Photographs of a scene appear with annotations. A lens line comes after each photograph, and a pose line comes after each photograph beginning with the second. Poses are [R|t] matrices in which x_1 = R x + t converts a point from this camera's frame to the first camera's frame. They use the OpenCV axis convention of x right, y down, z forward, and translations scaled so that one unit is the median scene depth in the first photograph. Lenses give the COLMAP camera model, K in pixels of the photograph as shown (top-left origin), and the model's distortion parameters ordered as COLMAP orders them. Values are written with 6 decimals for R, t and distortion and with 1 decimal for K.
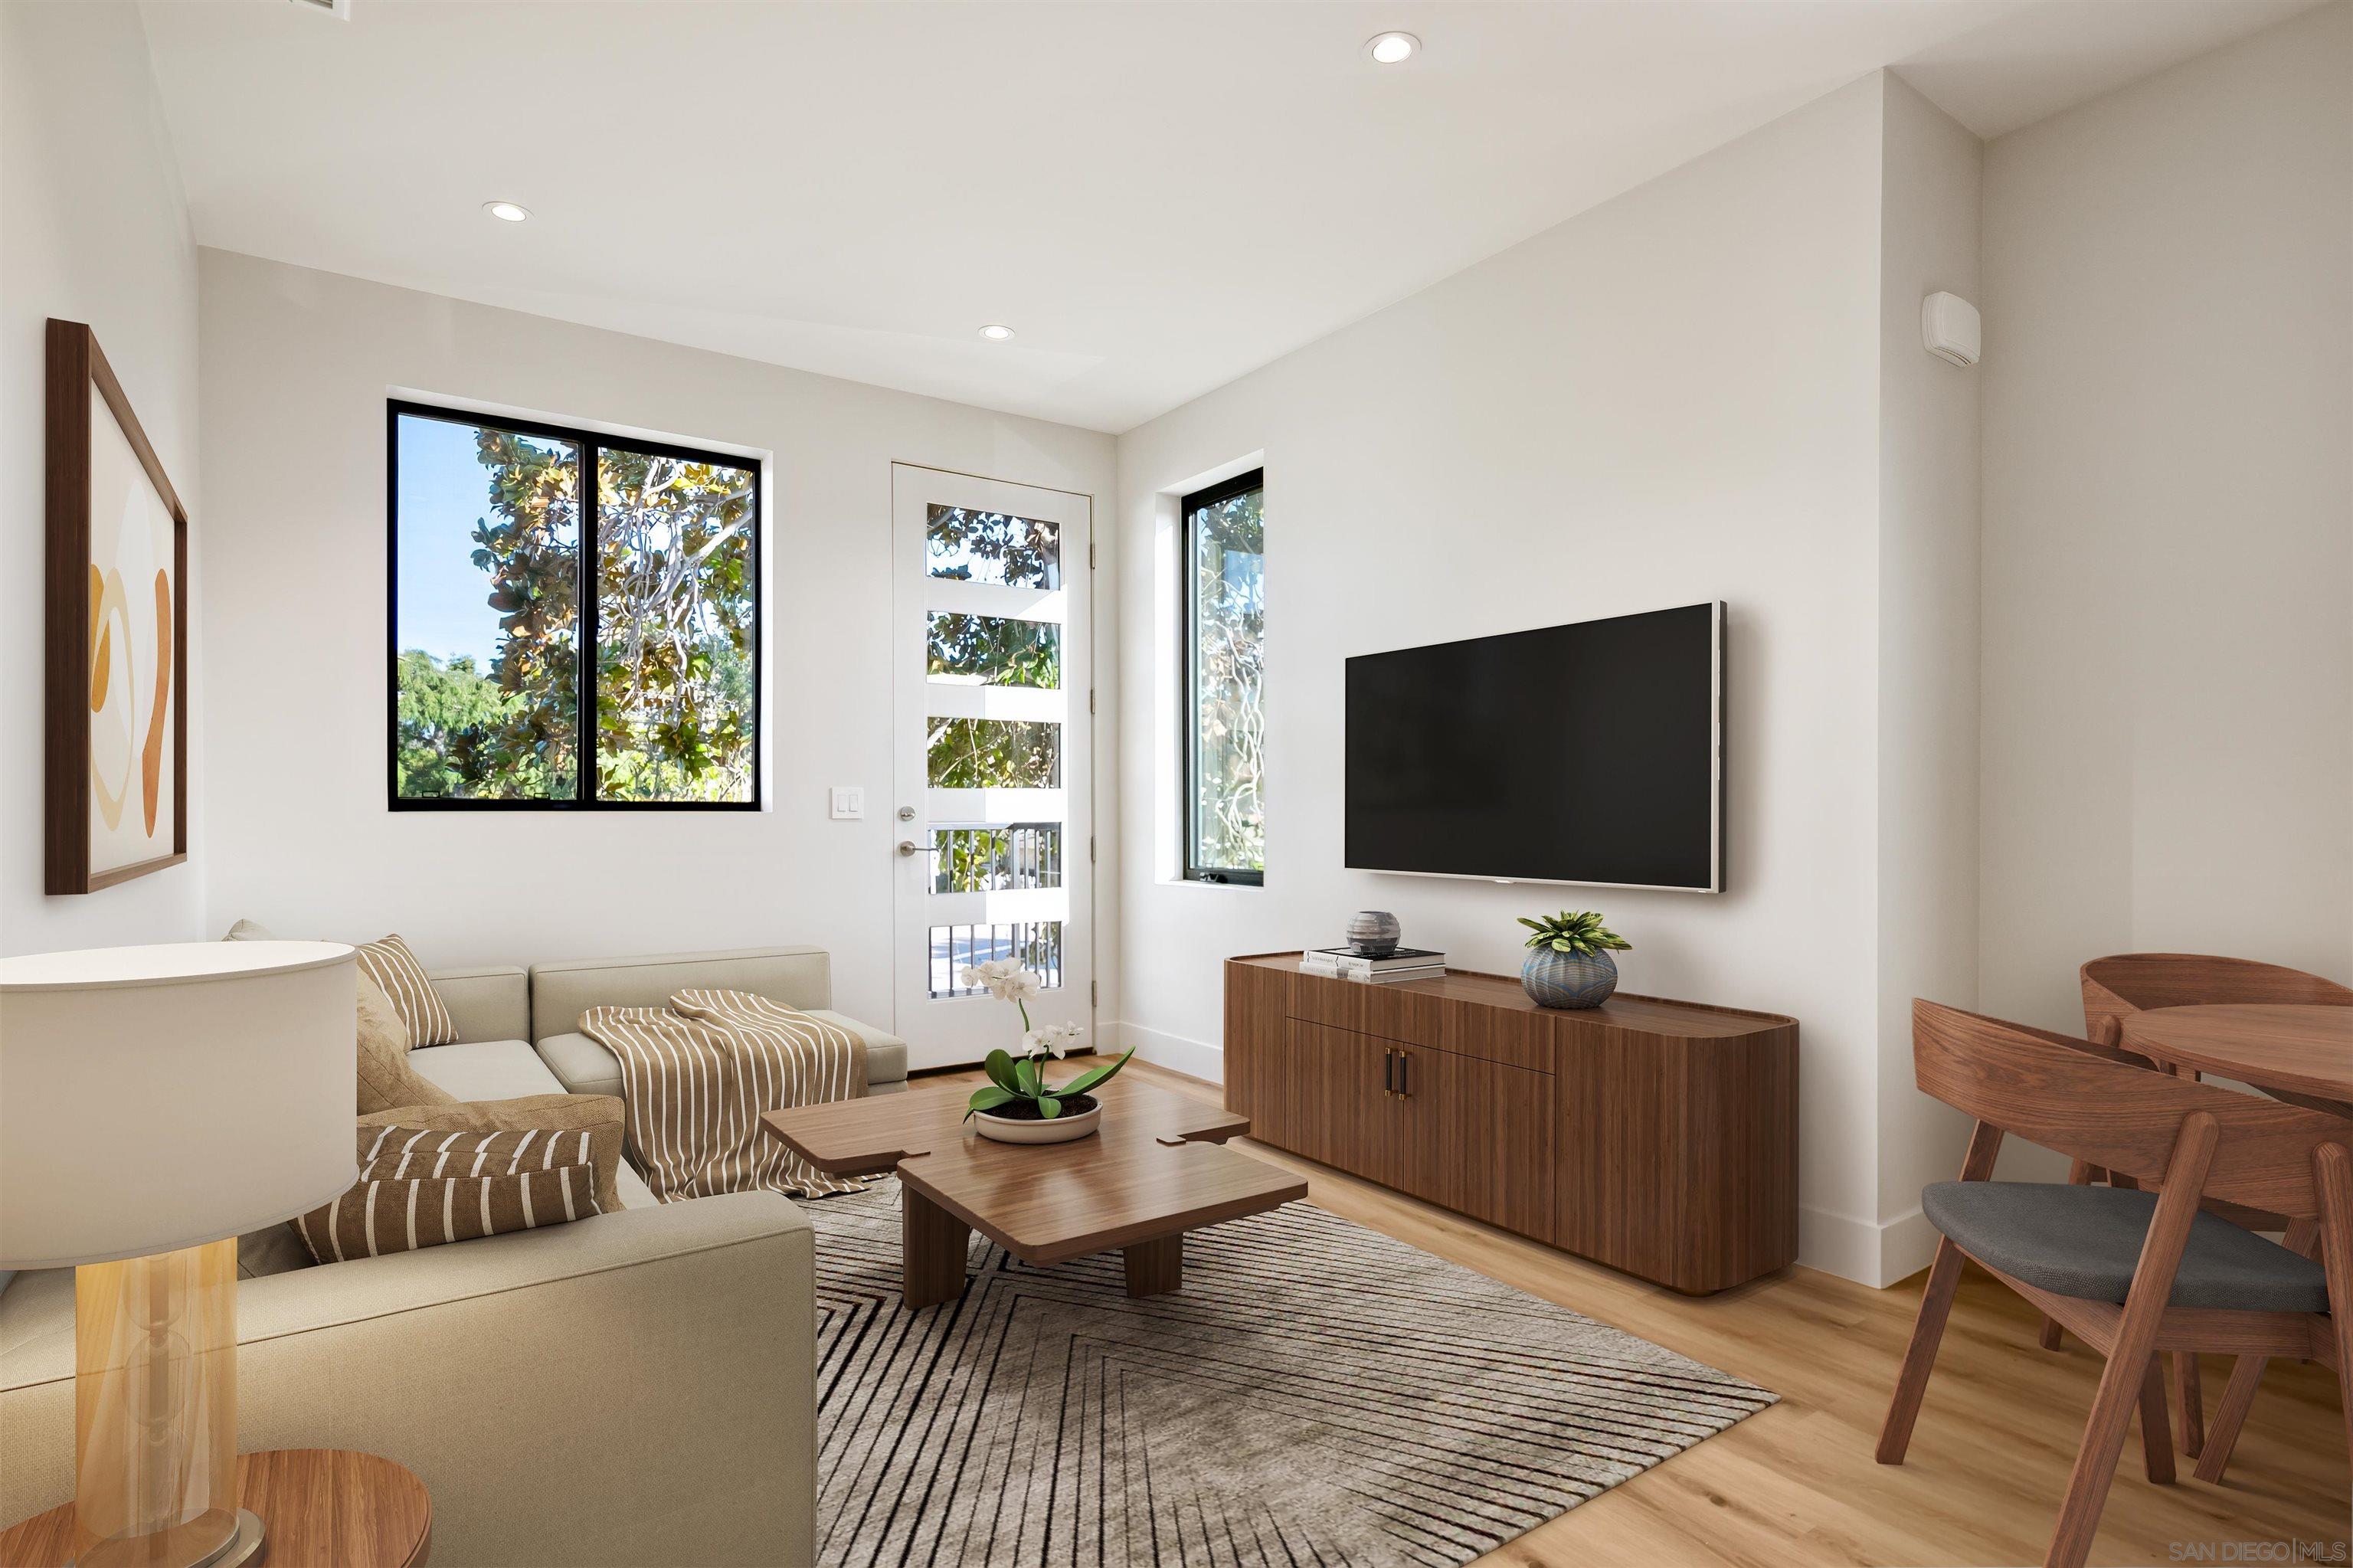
lens RADIAL K [[1306.1, 0, 1326.5], [0, 1306.1, 805.2], [0, 0, 1]] dist [0.009044, 0.000301]
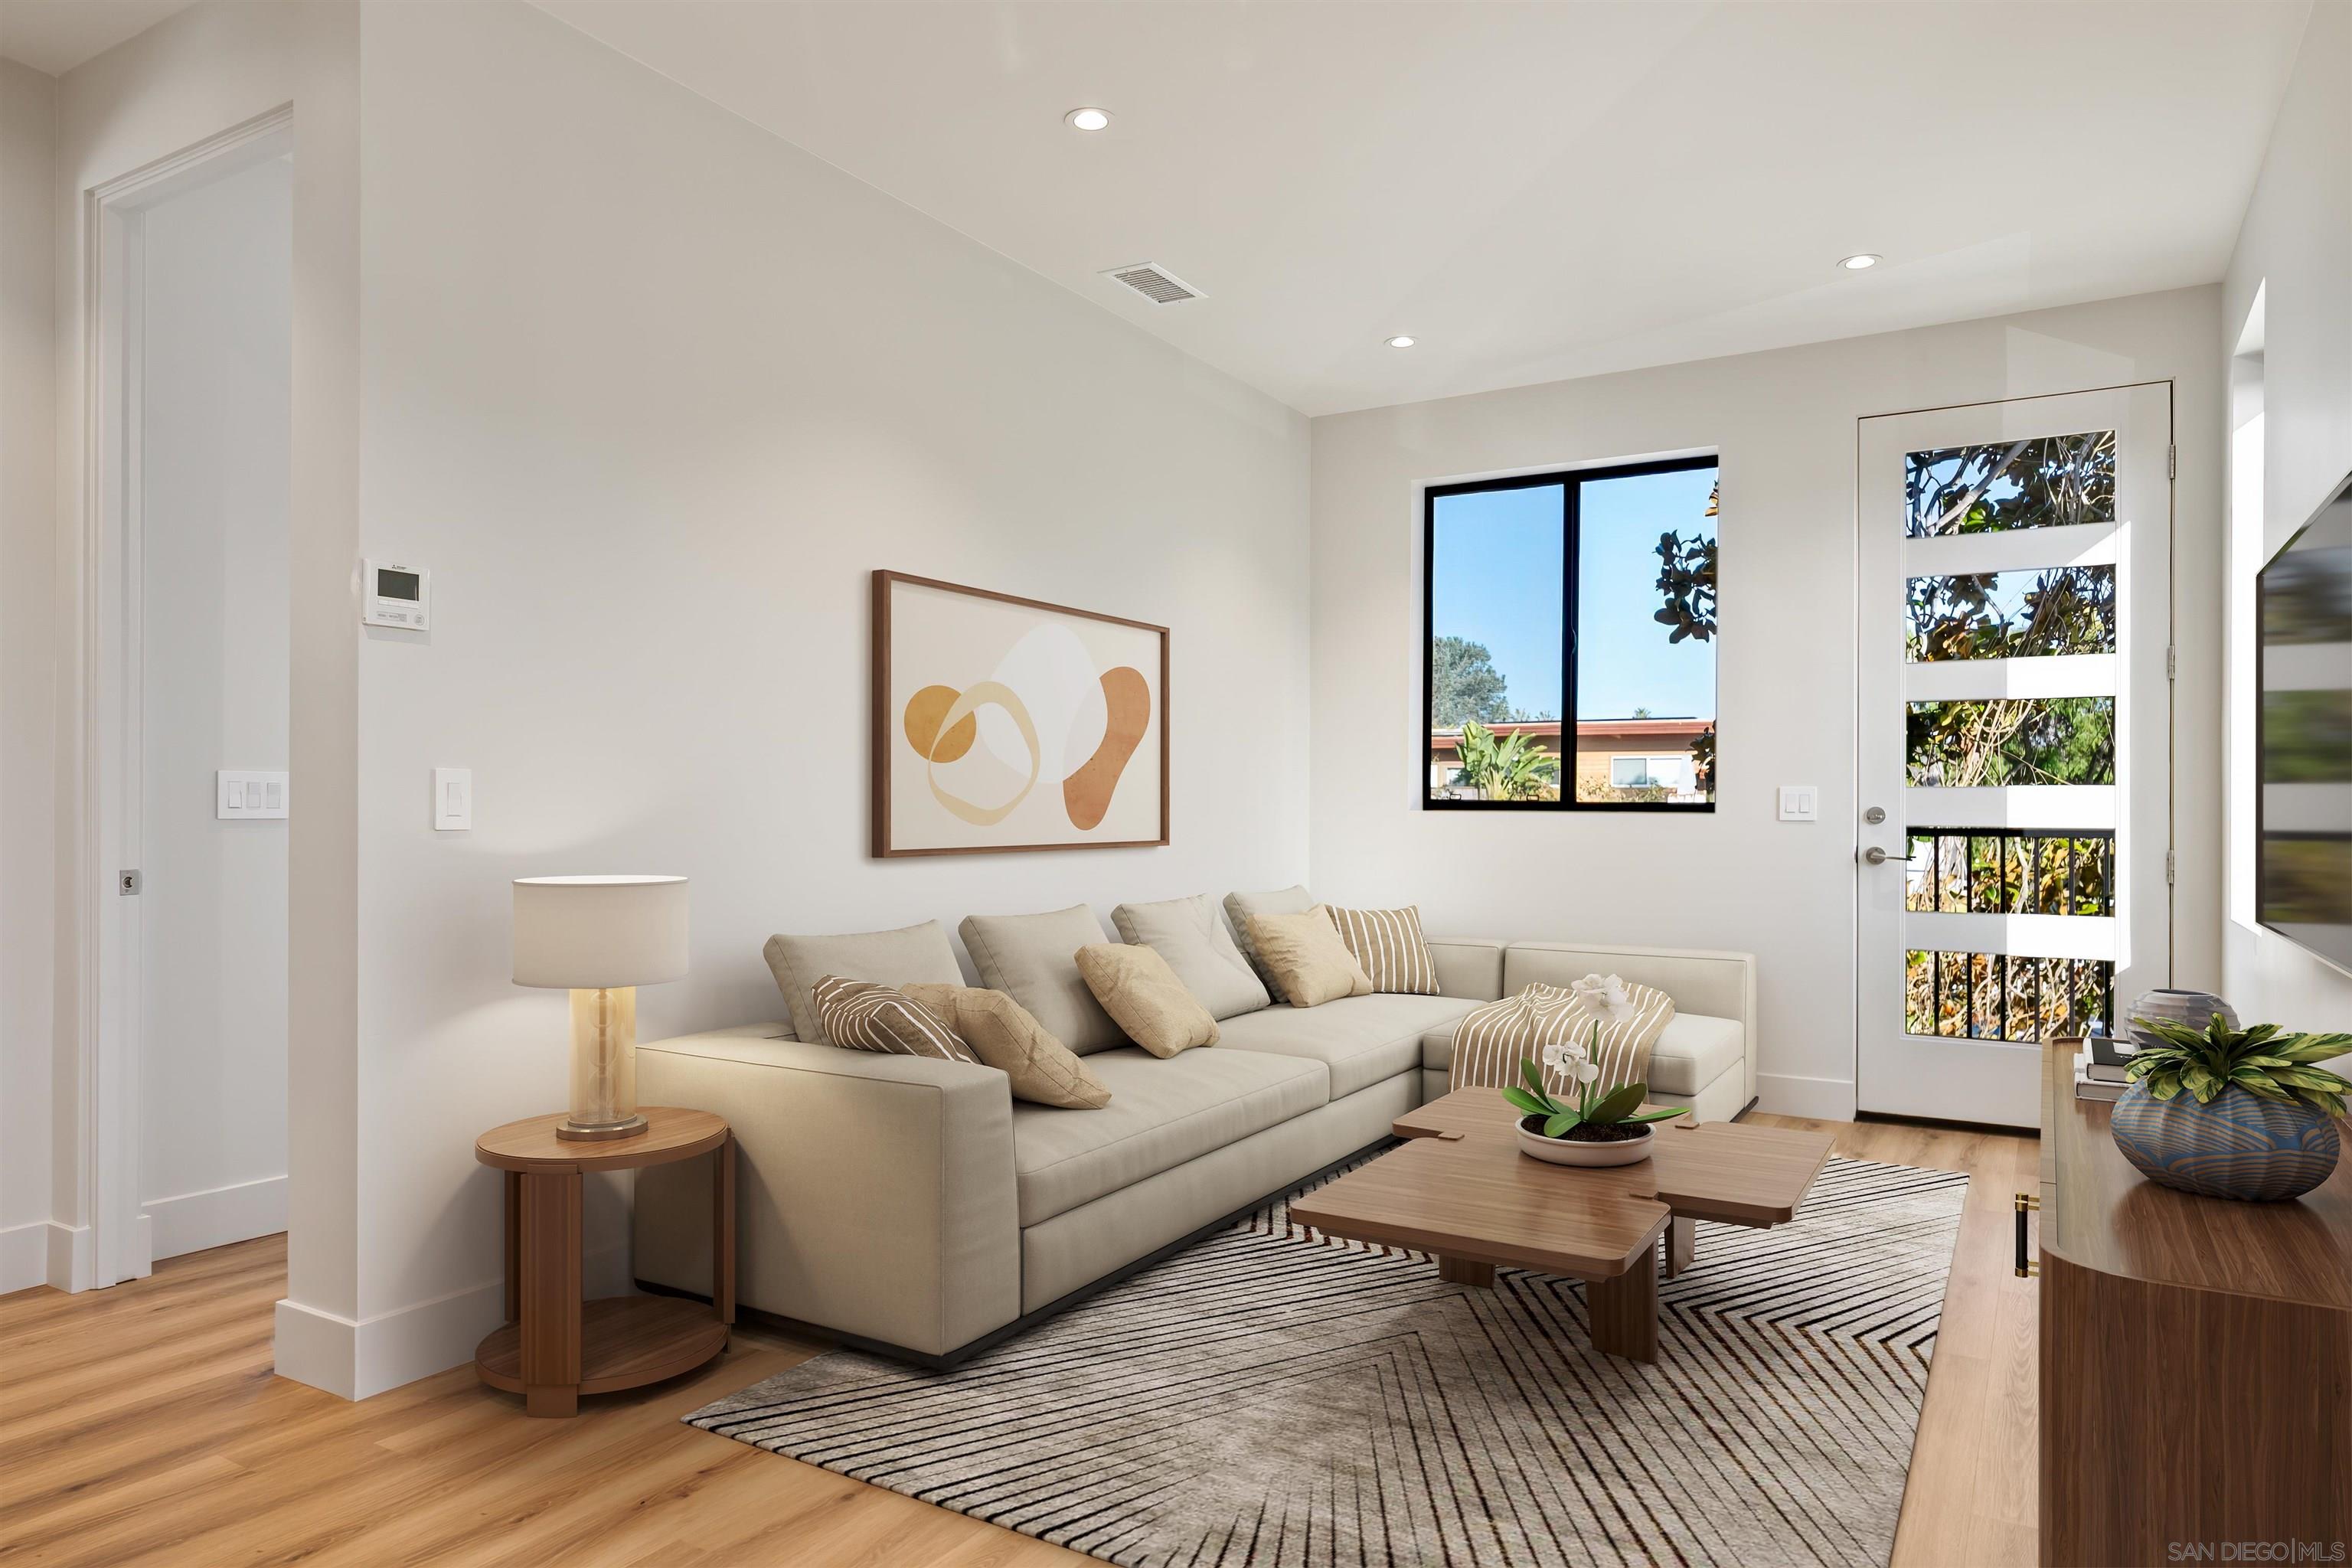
lens RADIAL K [[1437.1, 0, 1181.5], [0, 1437.1, 805.9], [0, 0, 1]] dist [0.021705, -0.000834]
pose [[0.355848, 0.009988, -0.934491, 0.641166], [0.000349, 0.999941, 0.010820, -0.017574], [0.934544, -0.004176, 0.355824, 0.340618]]
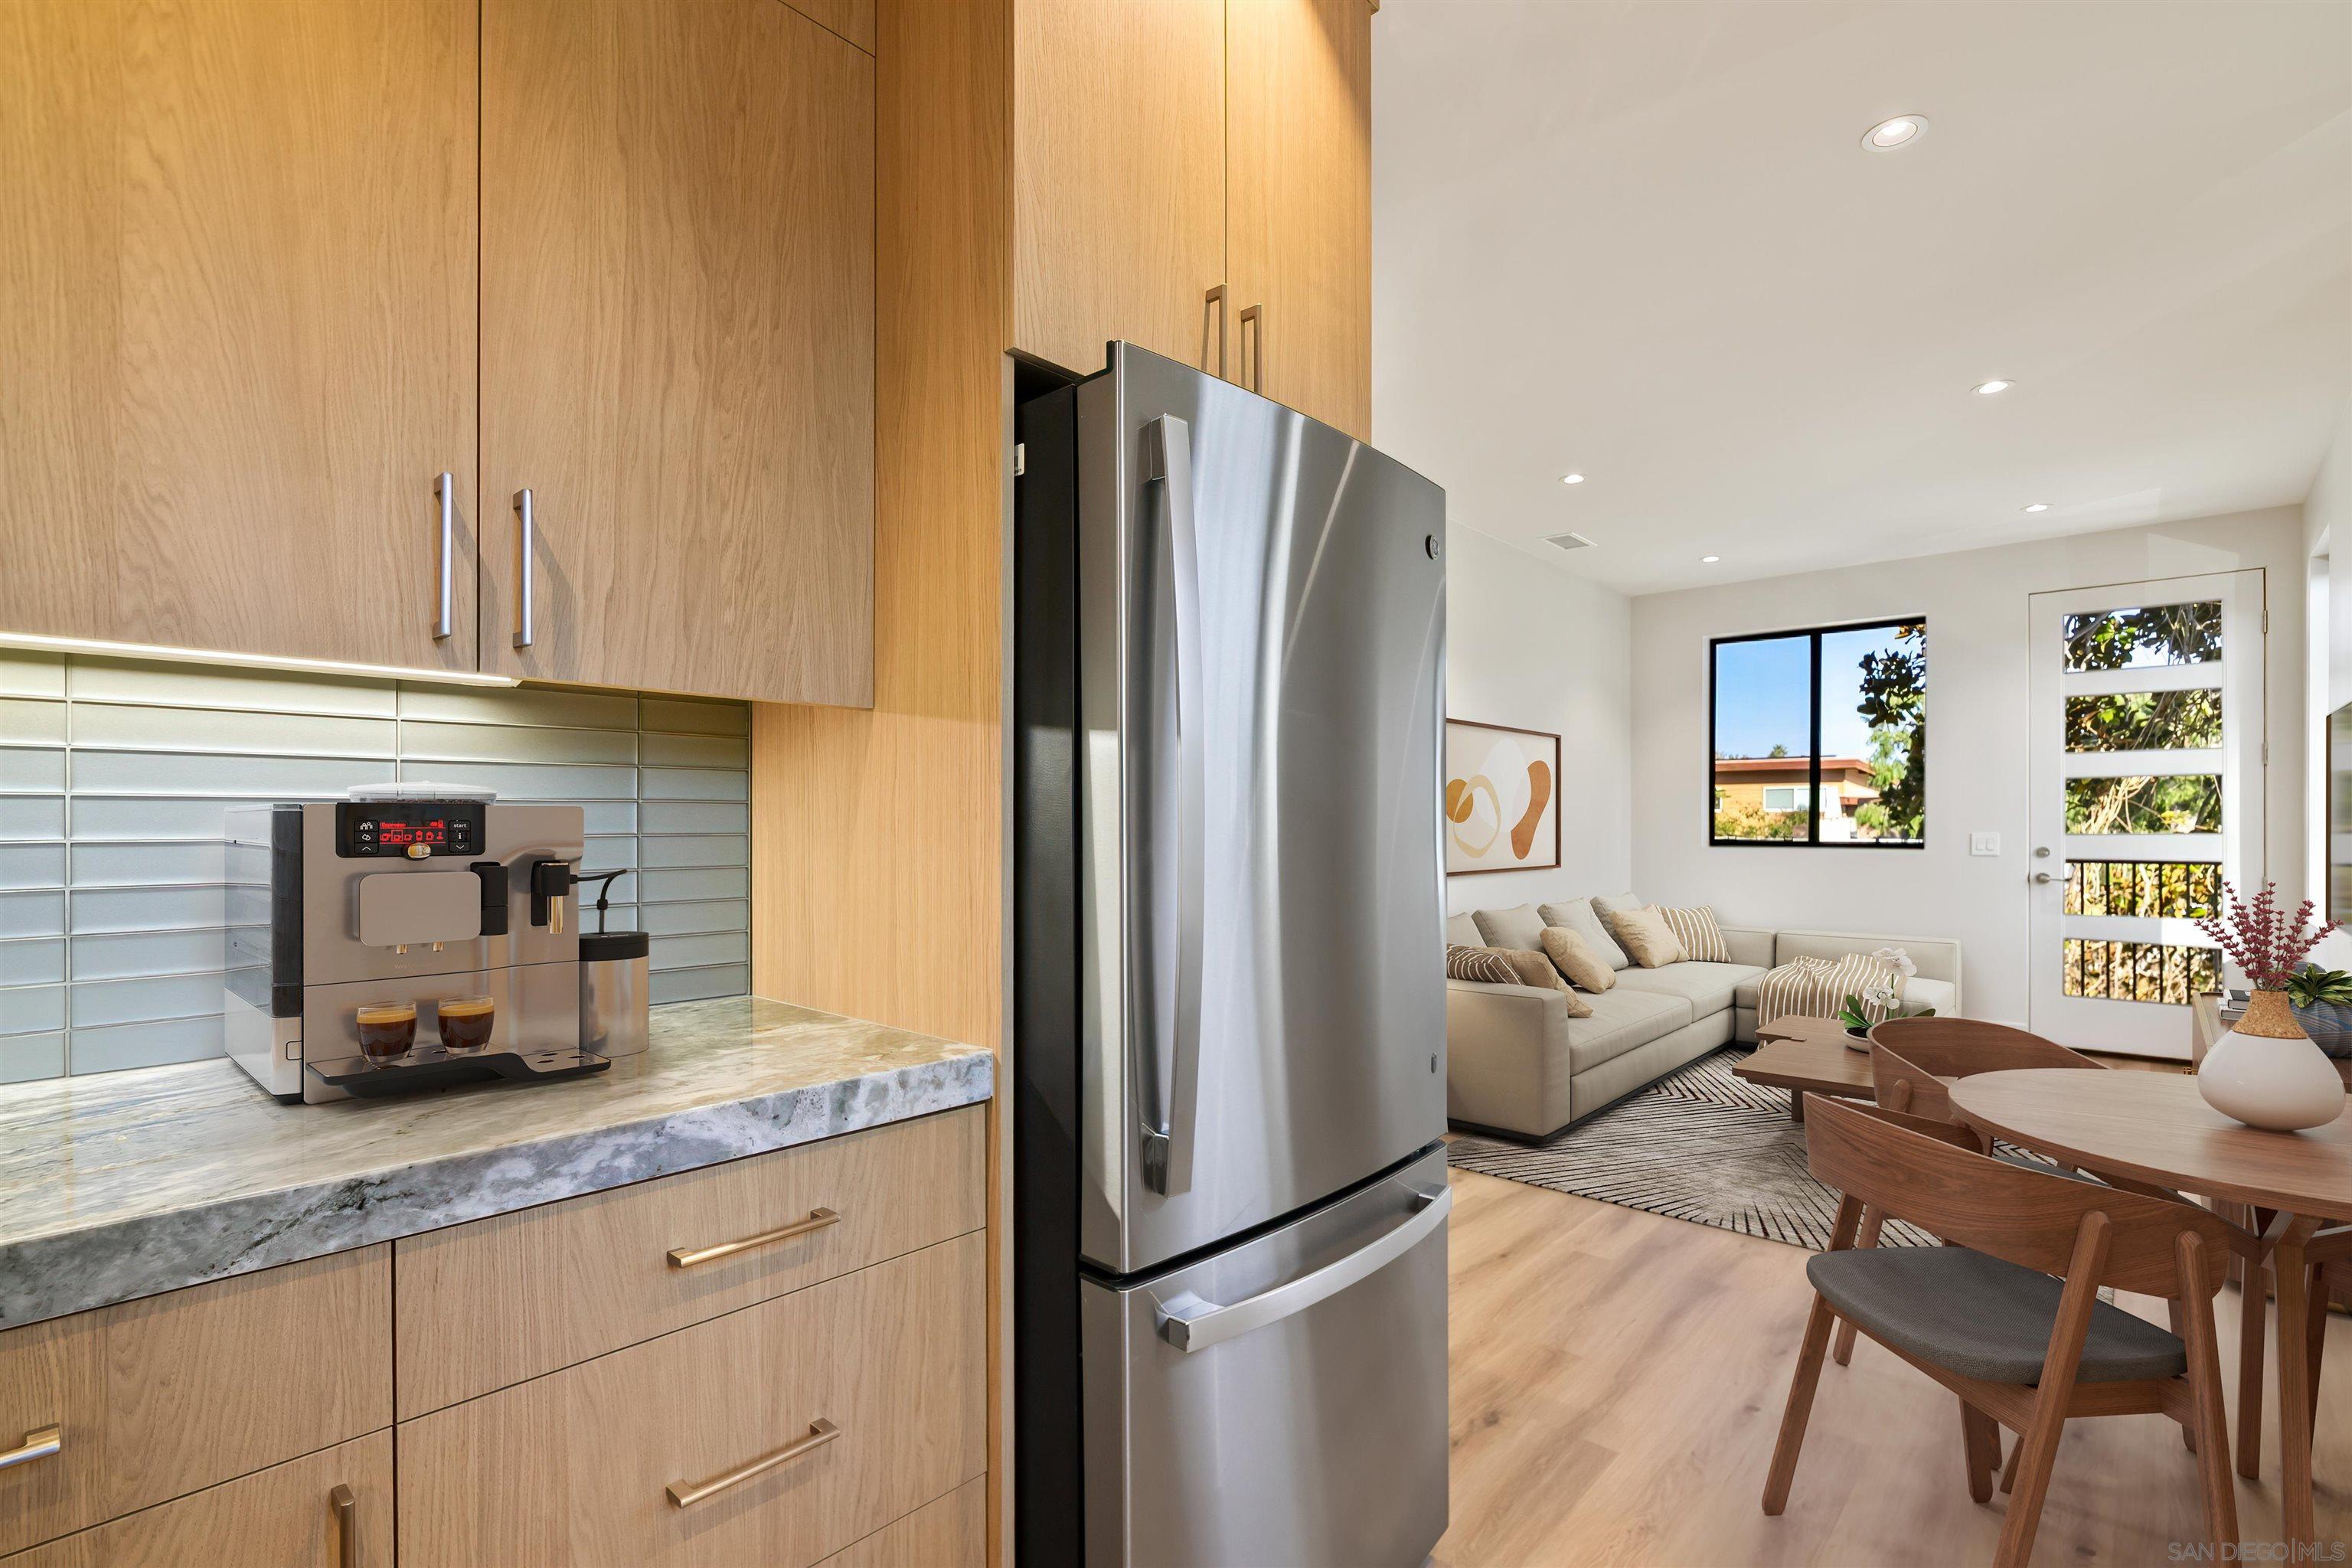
lens RADIAL K [[1072.9, 0, 1192.6], [0, 1072.9, 826.0], [0, 0, 1]] dist [0.000160, 0.000762]
pose [[0.186966, 0.007052, -0.982341, 0.919375], [0.003493, 0.999963, 0.007843, -0.049166], [0.982360, -0.004898, 0.186935, -0.098691]]
